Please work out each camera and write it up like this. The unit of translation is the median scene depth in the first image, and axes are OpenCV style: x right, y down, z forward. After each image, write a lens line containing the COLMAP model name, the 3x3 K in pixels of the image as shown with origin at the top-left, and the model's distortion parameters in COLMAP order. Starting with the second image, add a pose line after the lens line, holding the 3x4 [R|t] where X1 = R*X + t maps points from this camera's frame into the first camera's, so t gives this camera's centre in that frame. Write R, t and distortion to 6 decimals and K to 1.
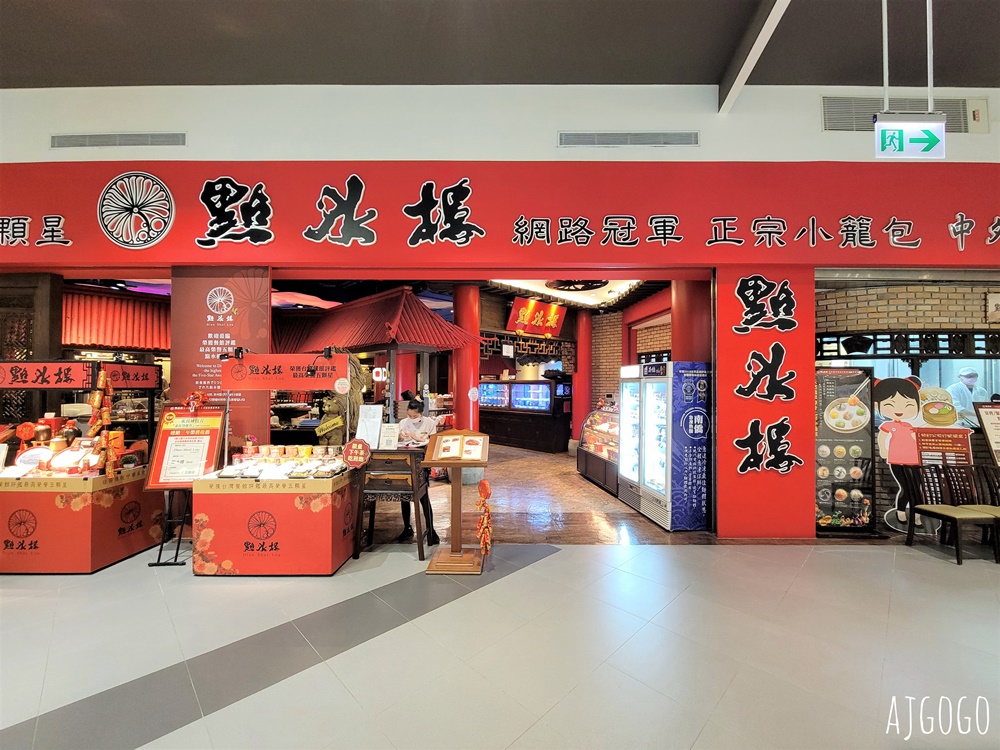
lens RADIAL K [[402.3, 0, 501.7], [0, 402.3, 379.4], [0, 0, 1]] dist [-0.000160, -0.000003]
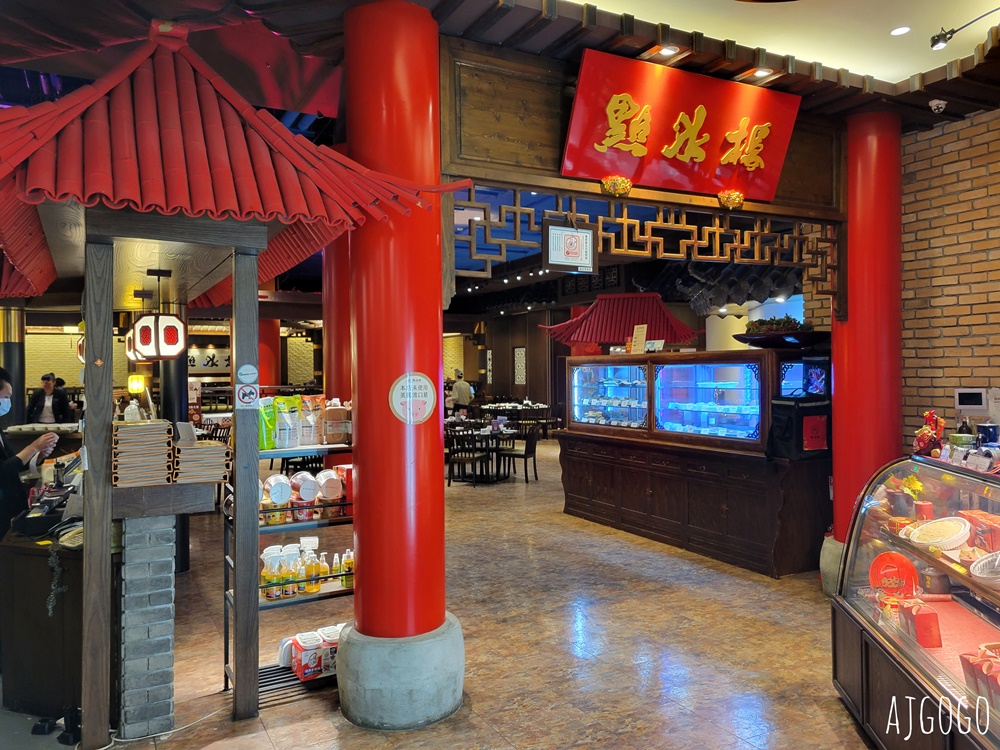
lens RADIAL K [[750.2, 0, 498.5], [0, 750.2, 372.0], [0, 0, 1]] dist [0.022343, 0.004017]
pose [[0.956413, -0.013062, -0.291725, 0.108172], [0.016990, 0.999796, 0.010936, 0.010790], [0.291523, -0.015416, 0.956440, 0.403231]]
